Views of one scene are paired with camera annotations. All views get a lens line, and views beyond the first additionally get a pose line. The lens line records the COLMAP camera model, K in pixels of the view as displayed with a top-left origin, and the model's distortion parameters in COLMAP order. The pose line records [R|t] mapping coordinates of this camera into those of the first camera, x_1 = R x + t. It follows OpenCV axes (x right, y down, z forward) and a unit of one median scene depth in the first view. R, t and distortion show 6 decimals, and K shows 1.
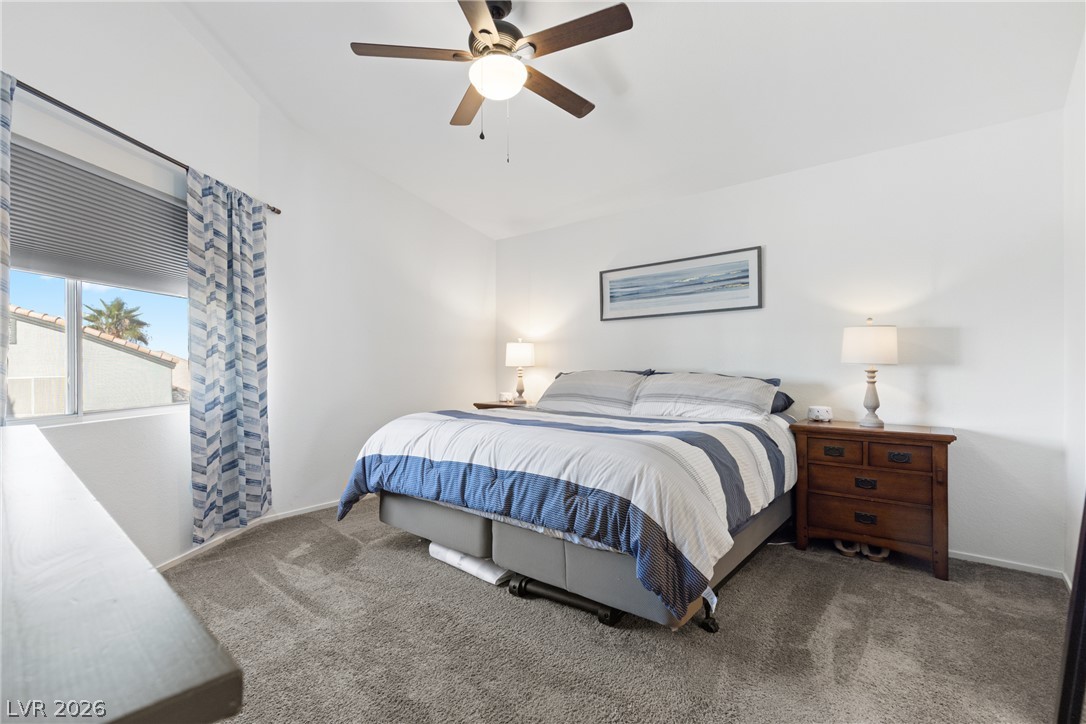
lens RADIAL K [[489.0, 0, 546.1], [0, 489.0, 369.5], [0, 0, 1]] dist [0.002681, -0.000186]
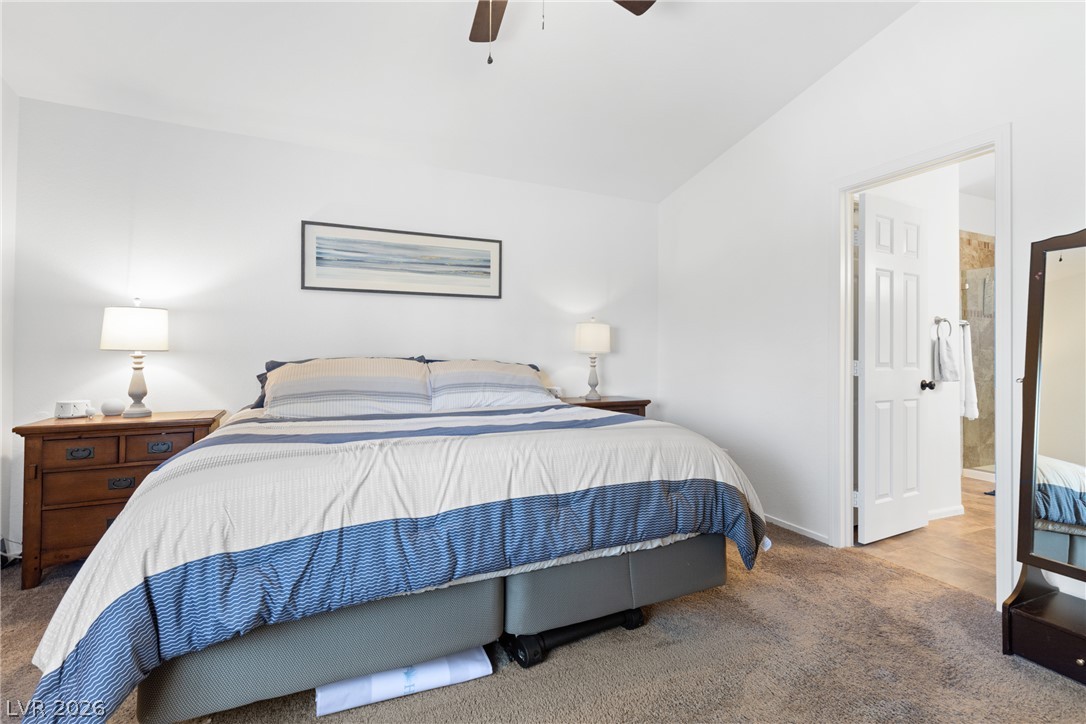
lens RADIAL K [[496.2, 0, 543.0], [0, 496.2, 352.7], [0, 0, 1]] dist [0.019956, -0.000008]
pose [[0.437708, 0.006899, 0.899091, -0.595998], [-0.001837, 0.999975, -0.006779, -0.000650], [-0.899115, 0.001316, 0.437710, 0.537147]]
